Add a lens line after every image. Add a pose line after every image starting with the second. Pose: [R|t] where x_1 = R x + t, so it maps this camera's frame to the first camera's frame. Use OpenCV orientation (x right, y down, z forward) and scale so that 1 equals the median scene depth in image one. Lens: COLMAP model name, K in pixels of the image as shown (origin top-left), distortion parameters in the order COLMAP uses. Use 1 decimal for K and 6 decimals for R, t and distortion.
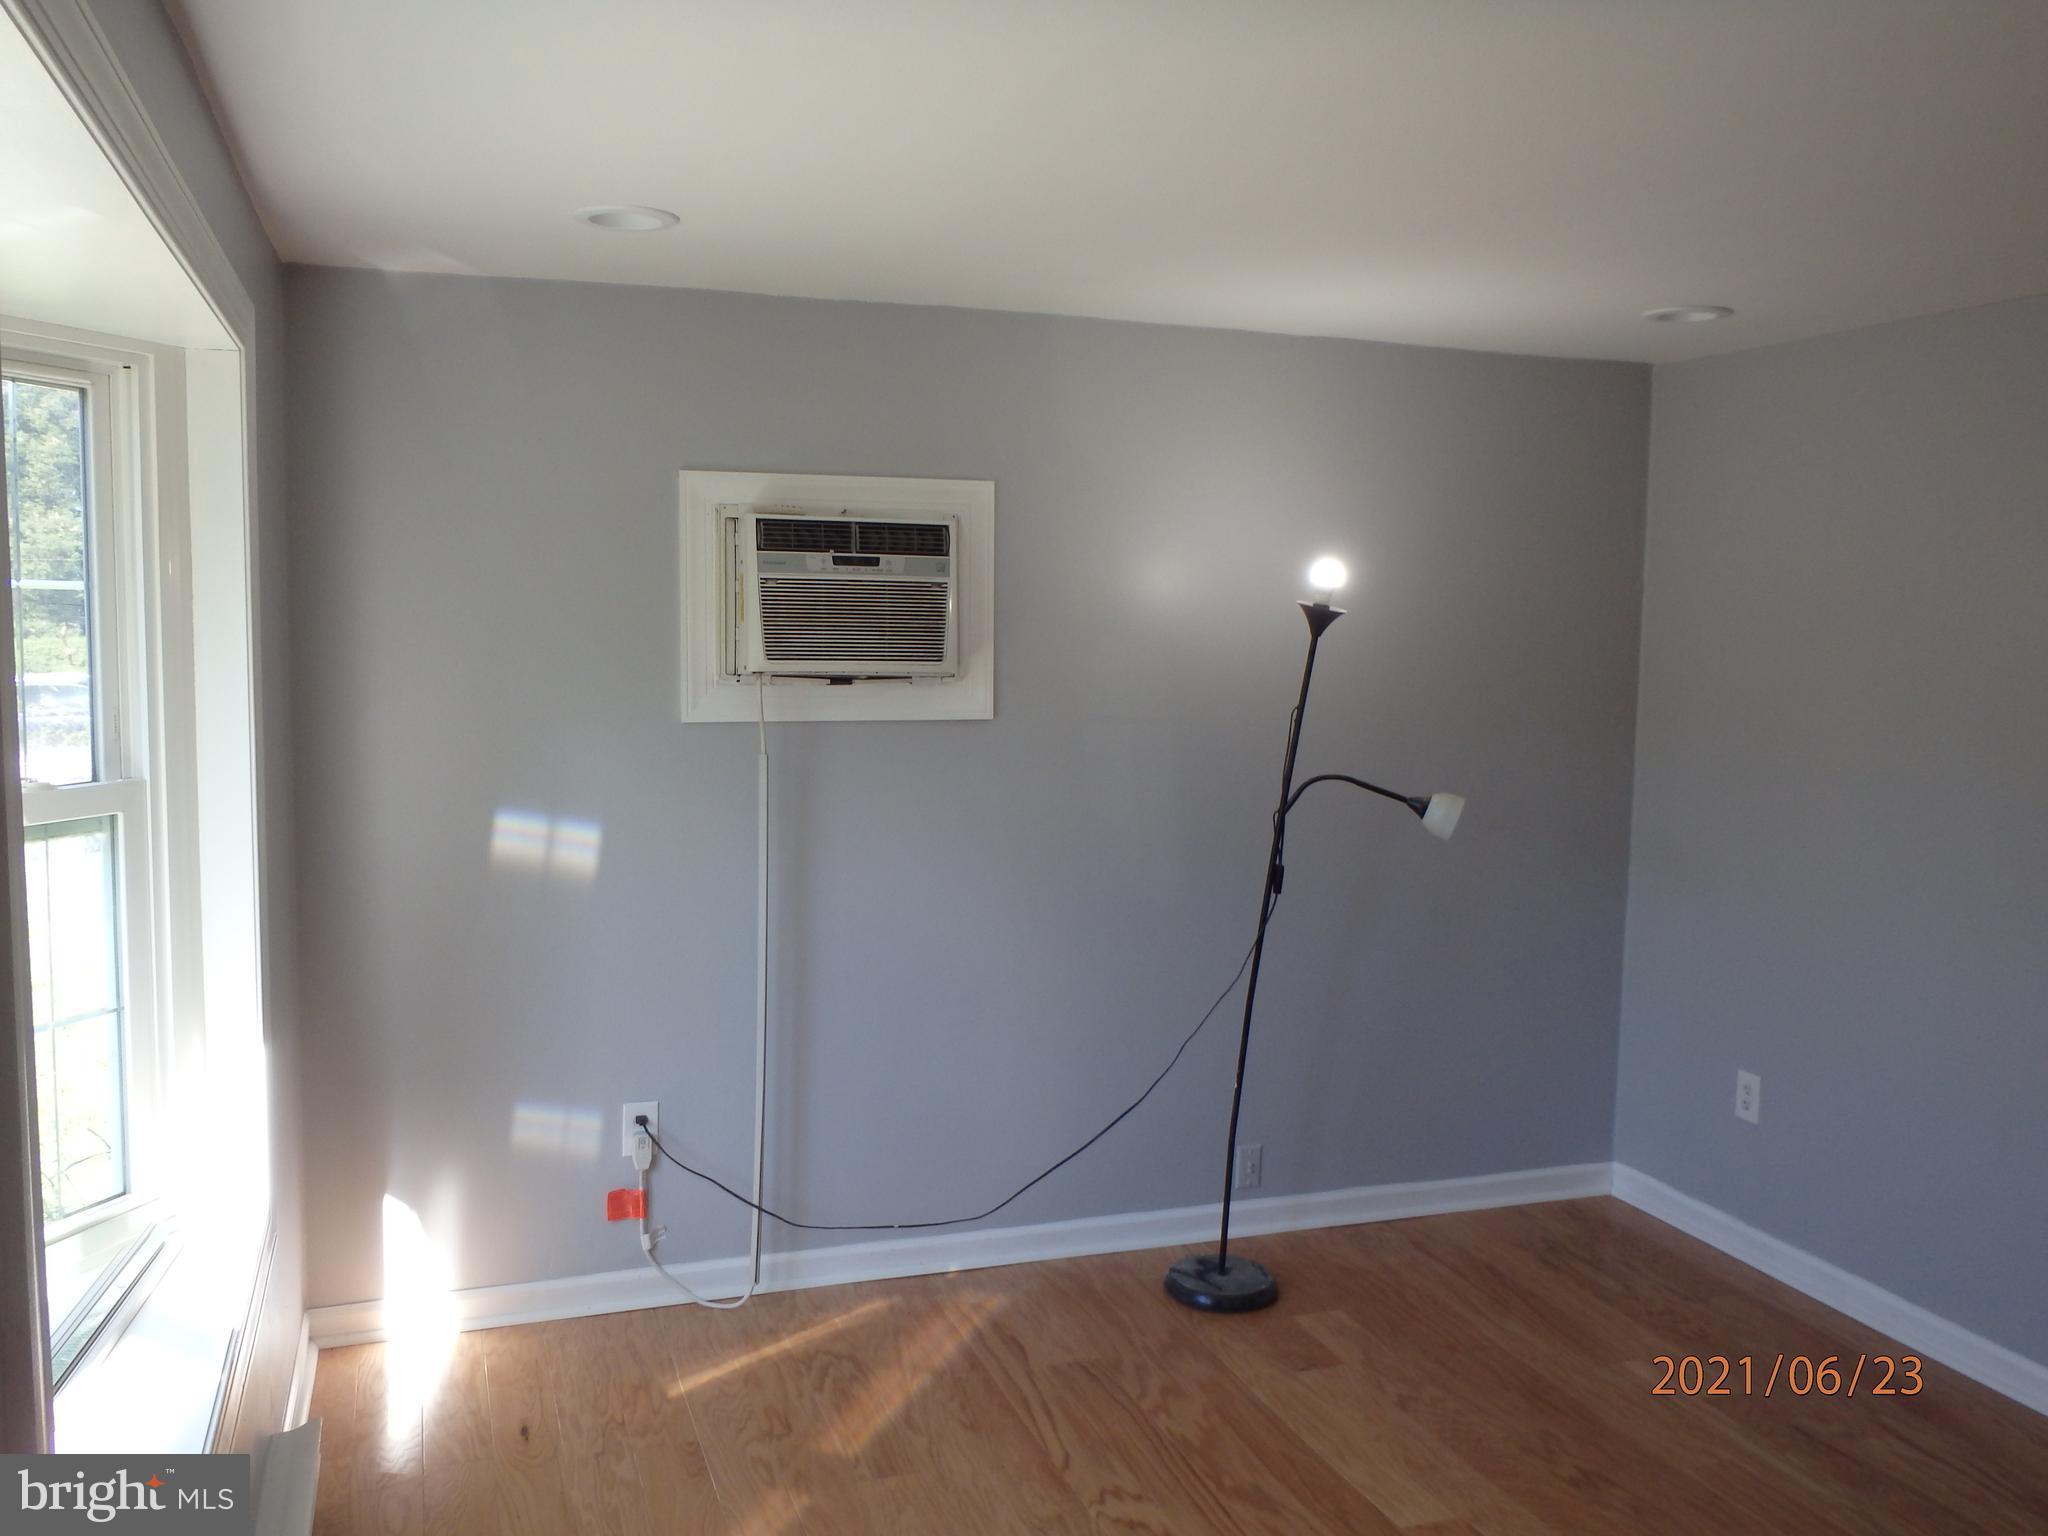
lens RADIAL K [[1710.1, 0, 1035.4], [0, 1710.1, 750.8], [0, 0, 1]] dist [-0.018783, 0.013125]
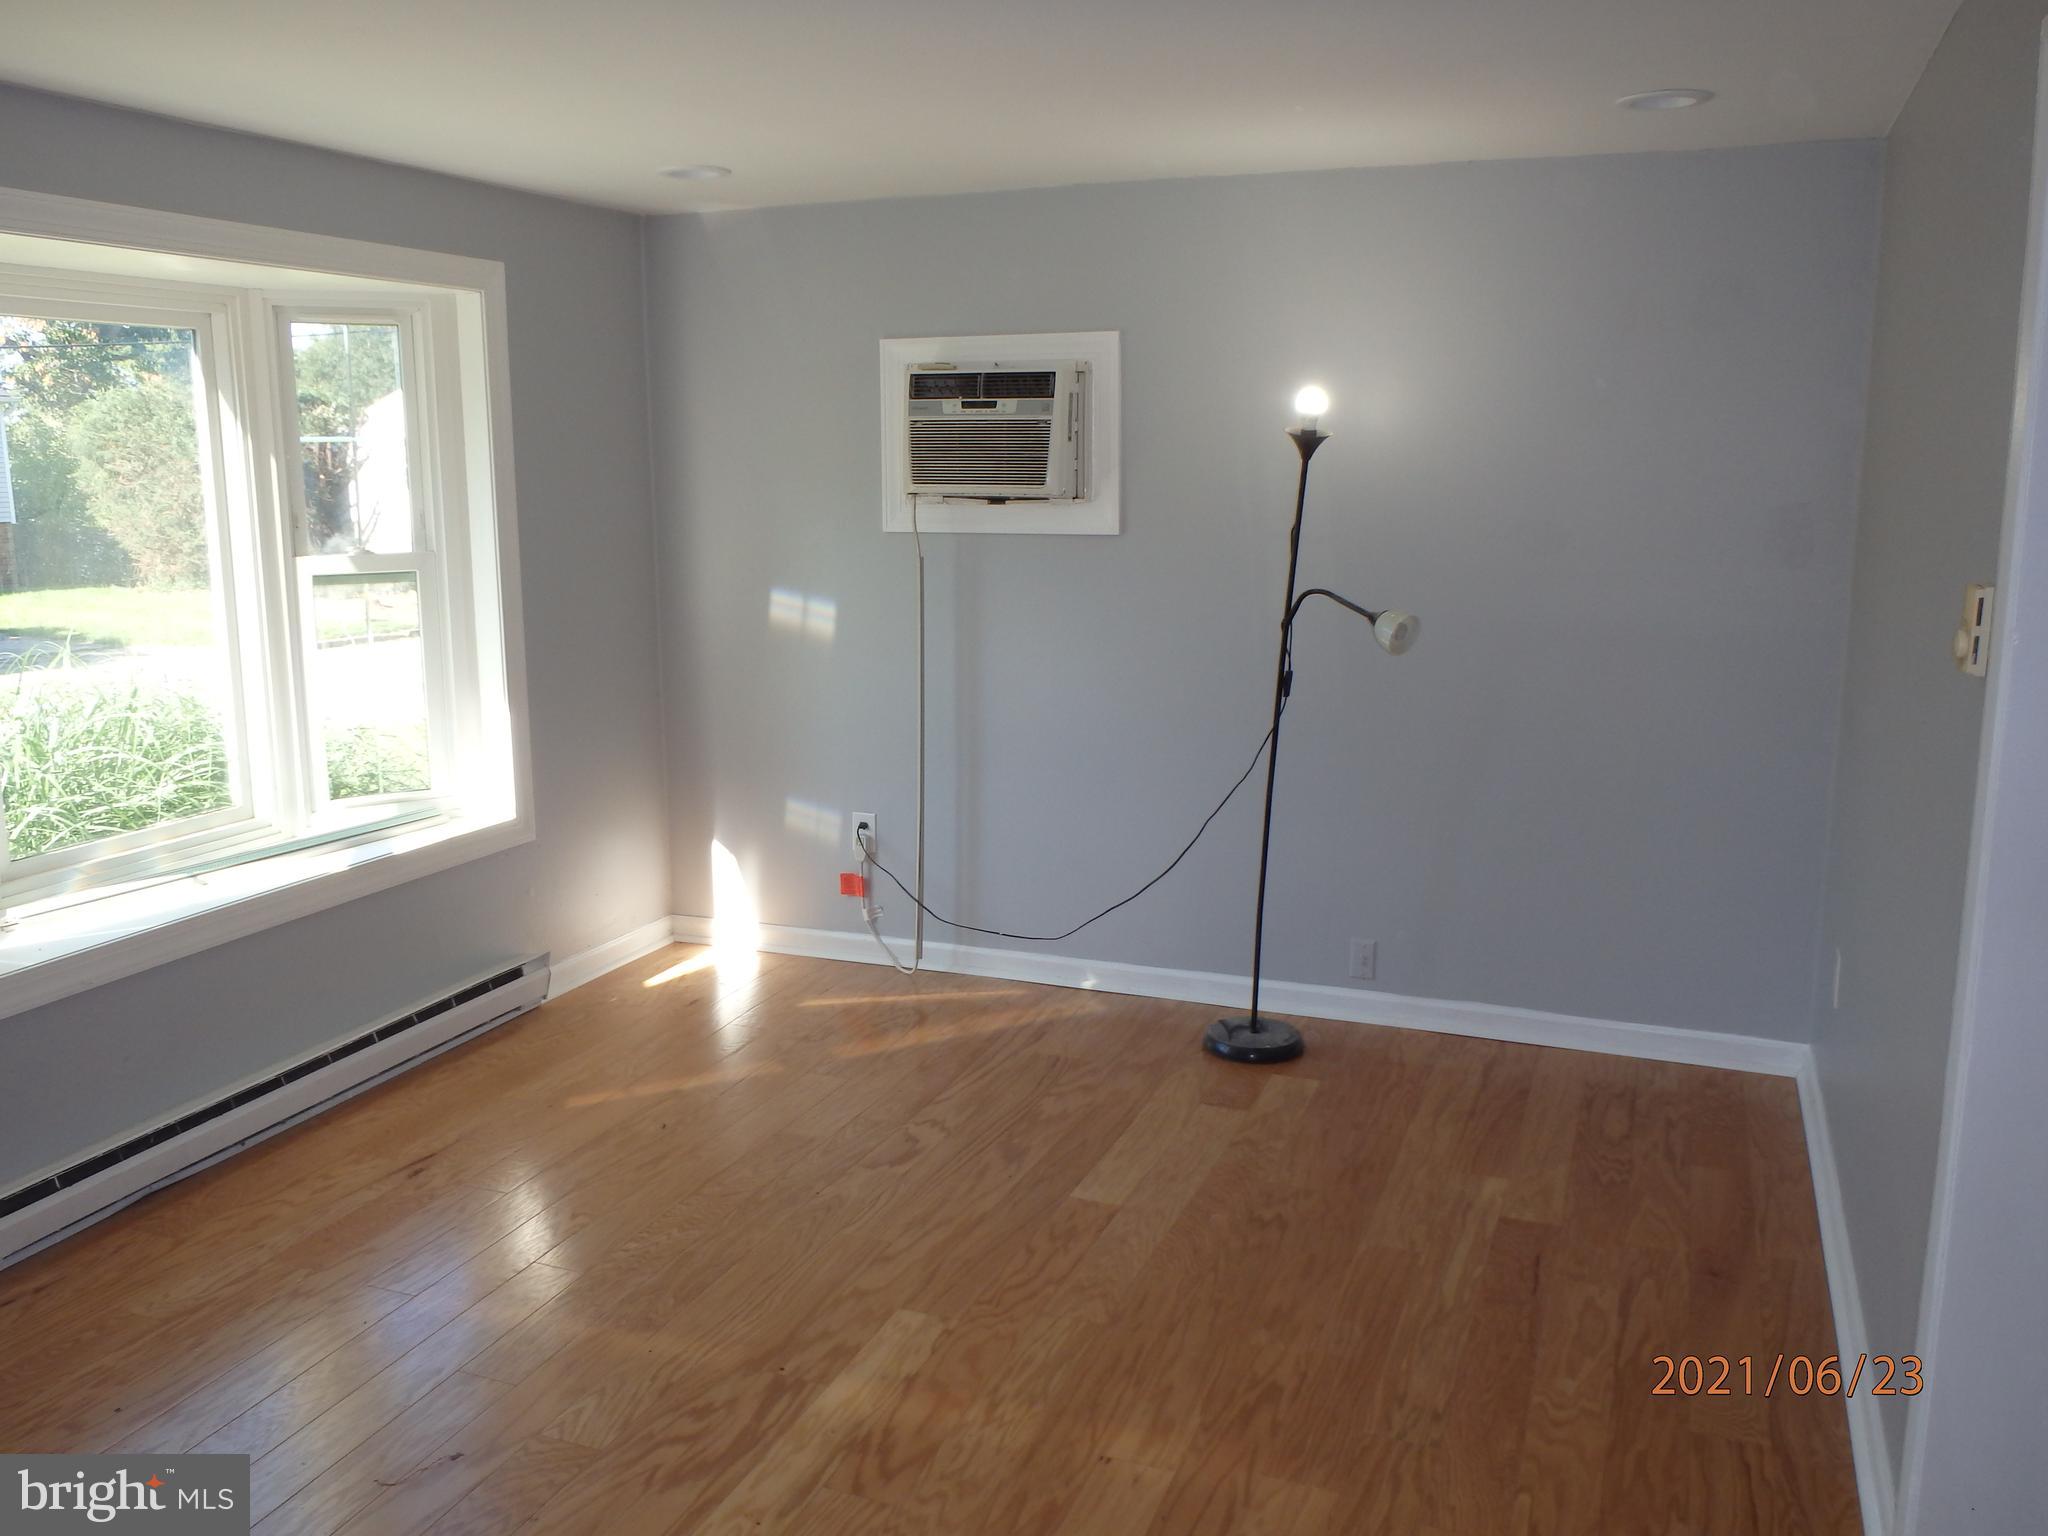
lens RADIAL K [[1710.1, 0, 1021.0], [0, 1710.1, 736.0], [0, 0, 1]] dist [-0.018783, 0.013125]
pose [[0.752964, 0.092572, -0.651518, 0.750115], [-0.043565, 0.994896, 0.091013, 0.016270], [0.656618, -0.040147, 0.753154, 0.058665]]
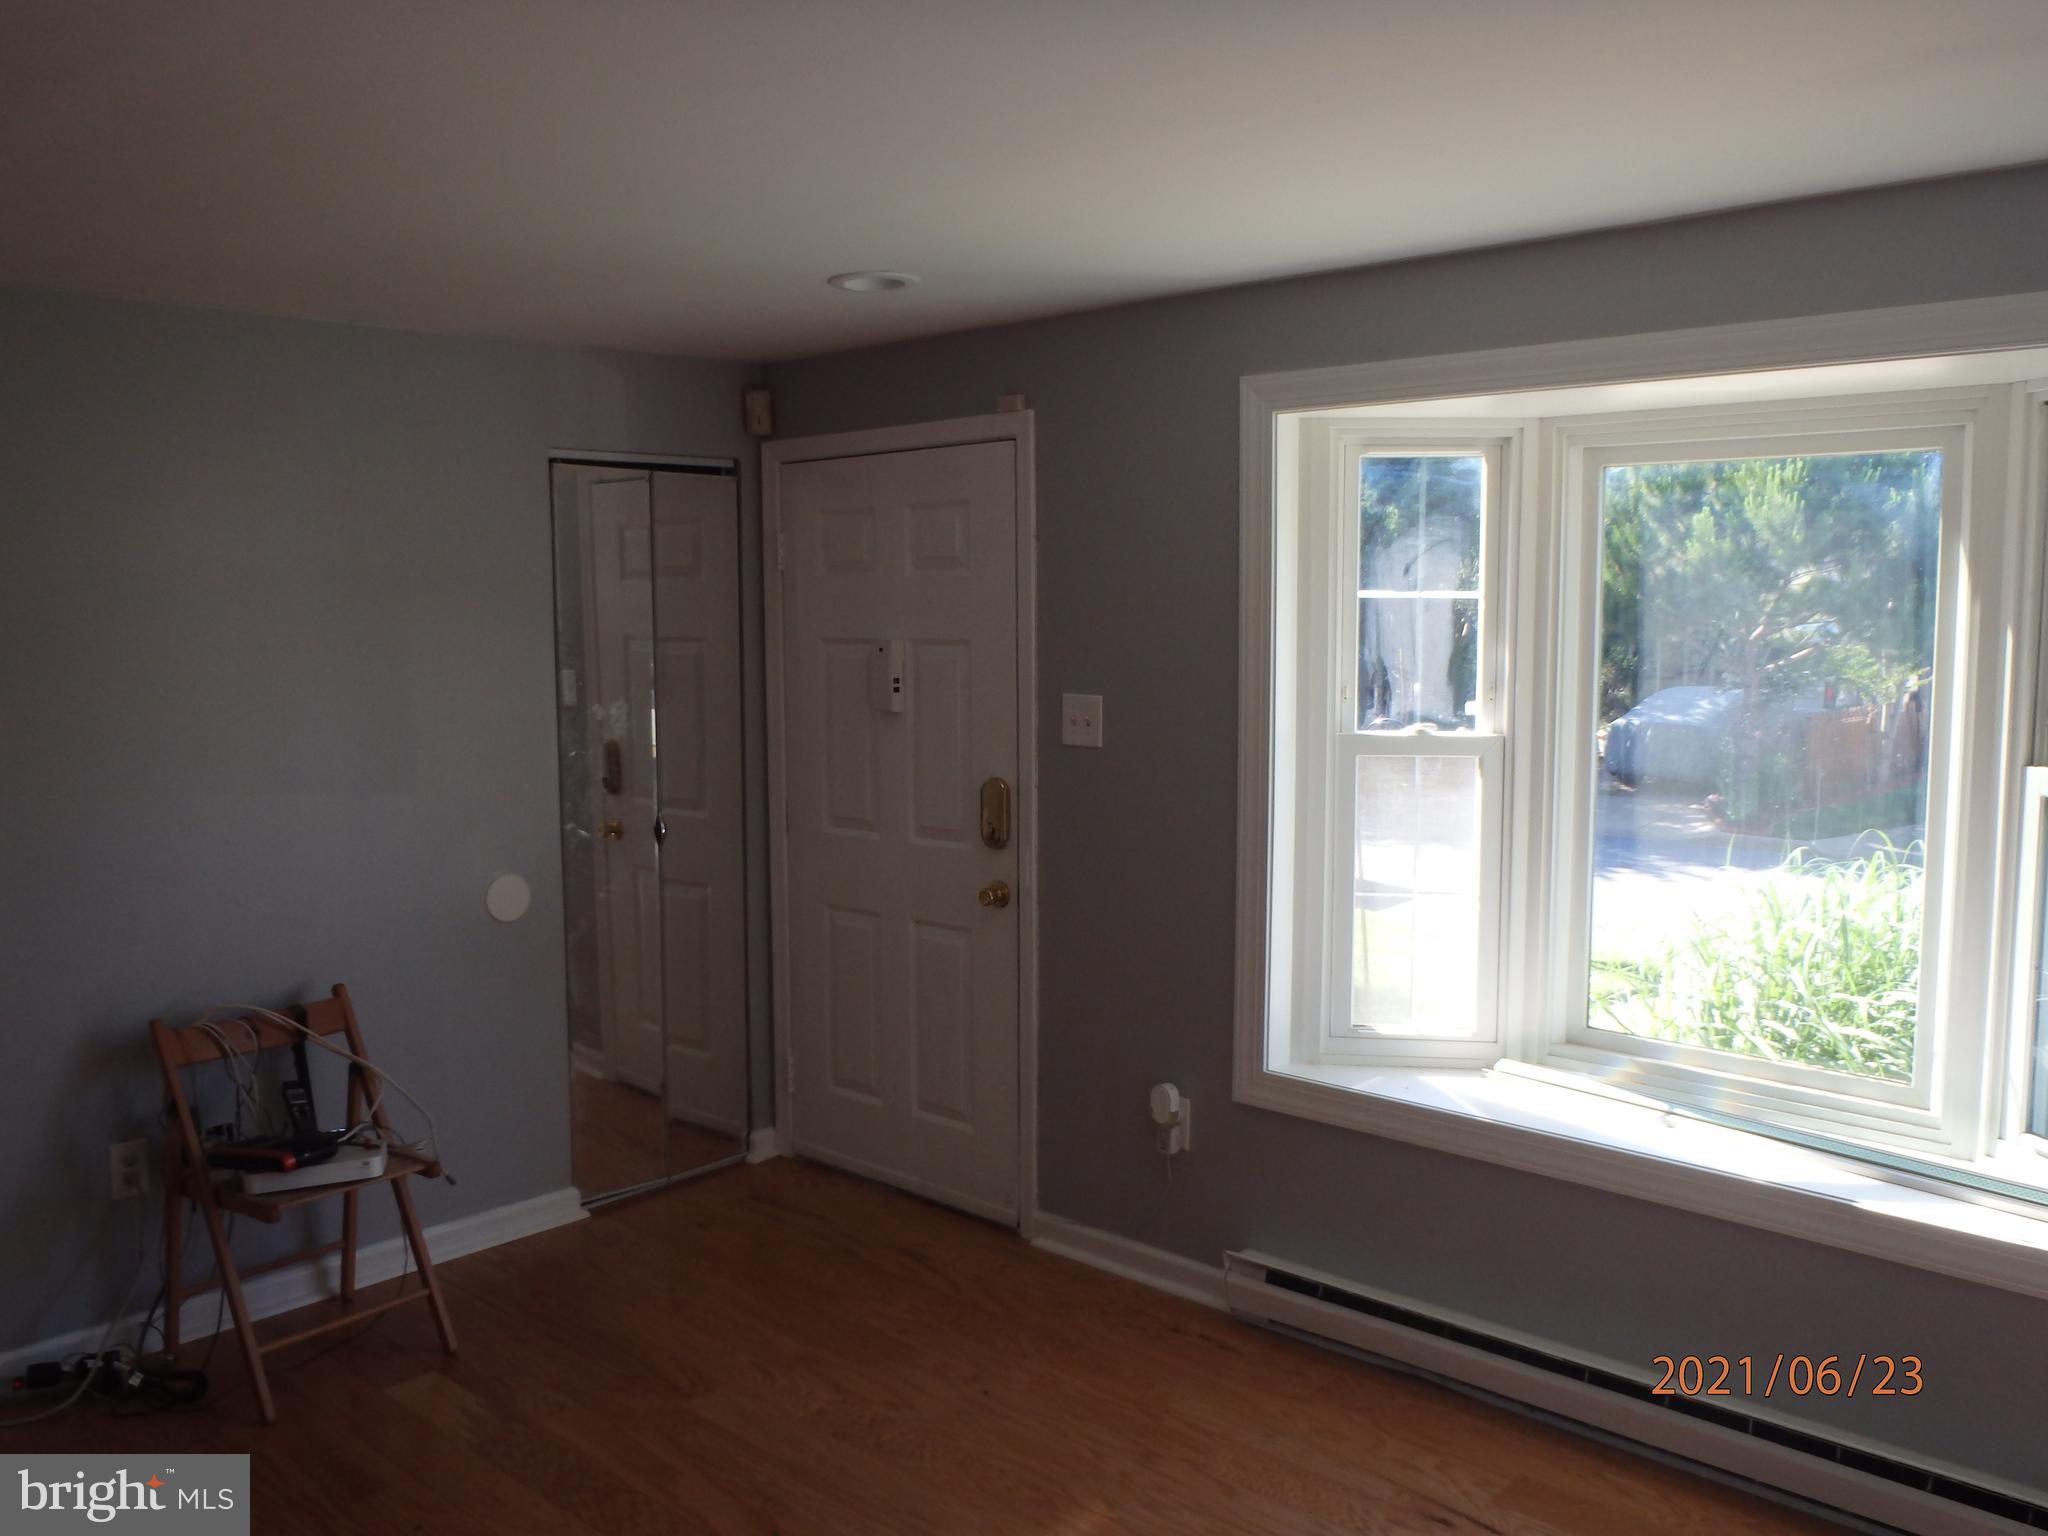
lens RADIAL K [[1710.1, 0, 1025.5], [0, 1710.1, 746.4], [0, 0, 1]] dist [-0.018783, 0.013125]
pose [[-0.887412, 0.027417, -0.460162, 0.378853], [-0.053624, 0.985313, 0.162120, -0.090872], [0.457848, 0.168543, -0.872908, 1.100446]]
